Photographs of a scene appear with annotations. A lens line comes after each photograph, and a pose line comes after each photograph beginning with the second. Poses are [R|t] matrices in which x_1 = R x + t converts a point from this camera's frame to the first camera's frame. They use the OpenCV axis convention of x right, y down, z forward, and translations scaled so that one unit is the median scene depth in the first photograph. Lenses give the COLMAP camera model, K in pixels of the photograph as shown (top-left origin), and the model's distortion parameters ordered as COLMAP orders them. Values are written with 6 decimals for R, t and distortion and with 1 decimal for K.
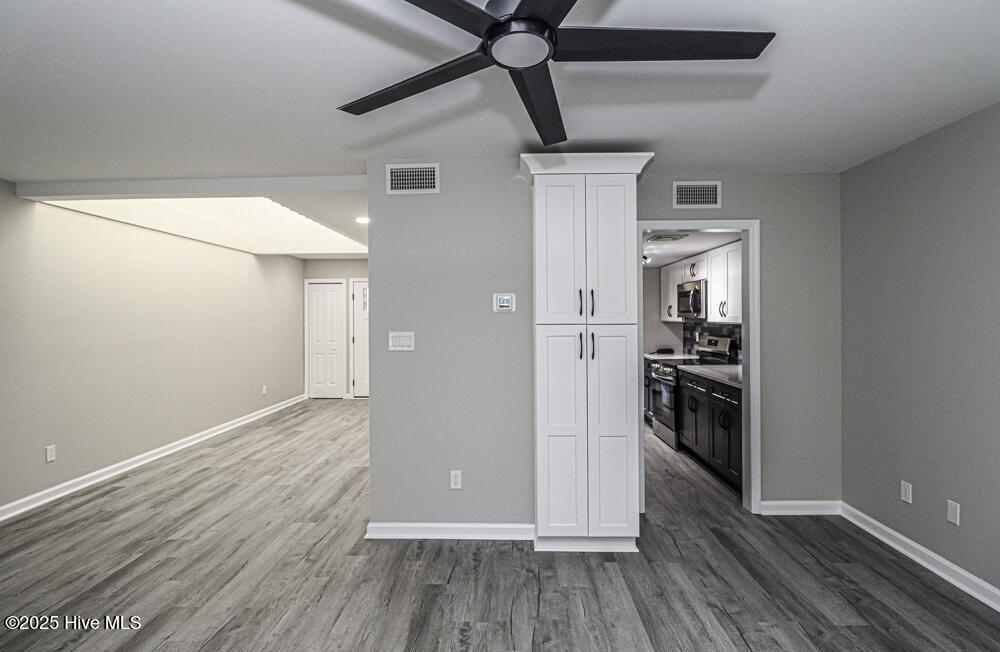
lens RADIAL K [[474.2, 0, 501.9], [0, 474.2, 312.5], [0, 0, 1]] dist [0.003614, -0.011190]
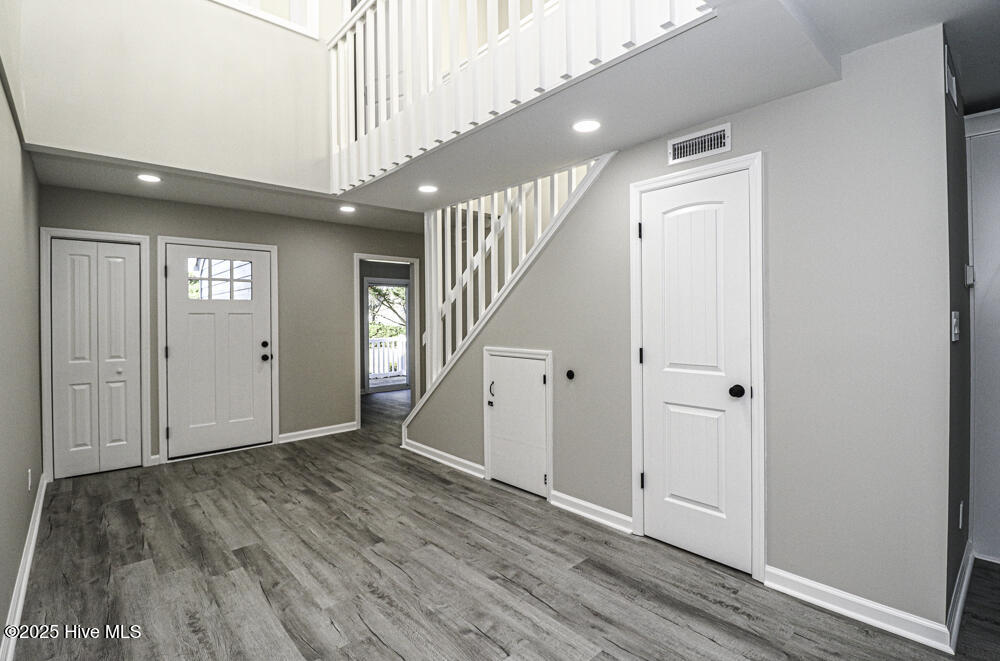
lens RADIAL K [[471.0, 0, 504.8], [0, 471.0, 314.8], [0, 0, 1]] dist [-0.004458, -0.000699]
pose [[0.724232, 0.002374, 0.689553, -1.098728], [-0.000247, 0.999995, -0.003184, 0.047120], [-0.689557, 0.002135, 0.724229, 0.966990]]
